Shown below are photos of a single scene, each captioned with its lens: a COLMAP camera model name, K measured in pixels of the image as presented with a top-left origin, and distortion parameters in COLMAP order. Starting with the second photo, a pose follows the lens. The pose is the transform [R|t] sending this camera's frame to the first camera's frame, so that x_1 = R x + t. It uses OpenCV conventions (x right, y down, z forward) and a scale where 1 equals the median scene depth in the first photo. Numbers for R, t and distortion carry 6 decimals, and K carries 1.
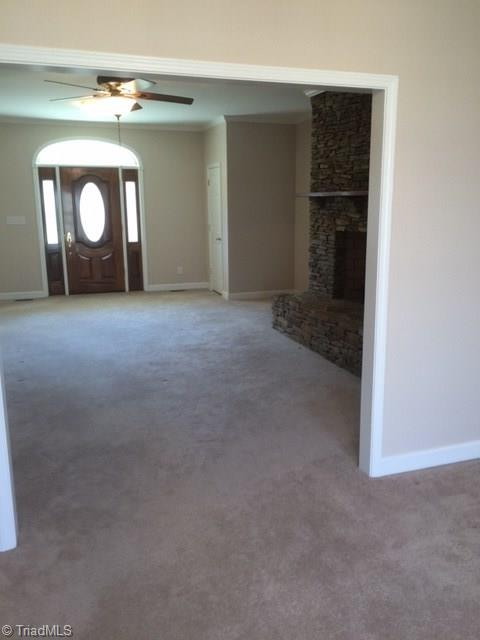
lens RADIAL K [[556.0, 0, 240.7], [0, 556.0, 320.8], [0, 0, 1]] dist [0.072828, -0.091917]
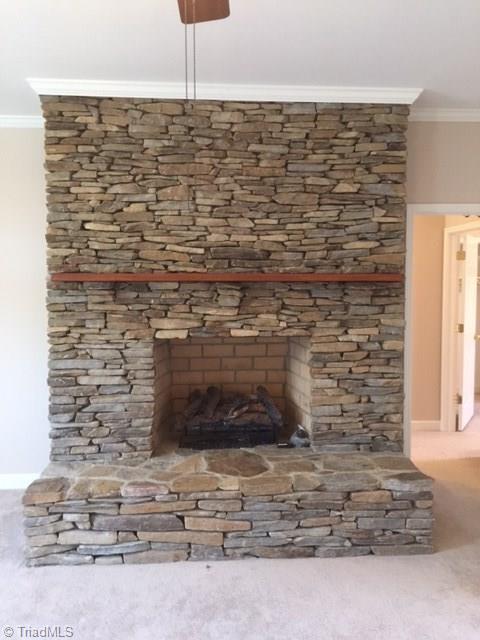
lens RADIAL K [[556.0, 0, 239.9], [0, 556.0, 318.6], [0, 0, 1]] dist [0.072828, -0.091917]
pose [[0.248324, -0.054882, 0.967121, -0.371128], [0.203498, 0.979070, 0.003309, -0.169572], [-0.947061, 0.195985, 0.254295, 0.782185]]
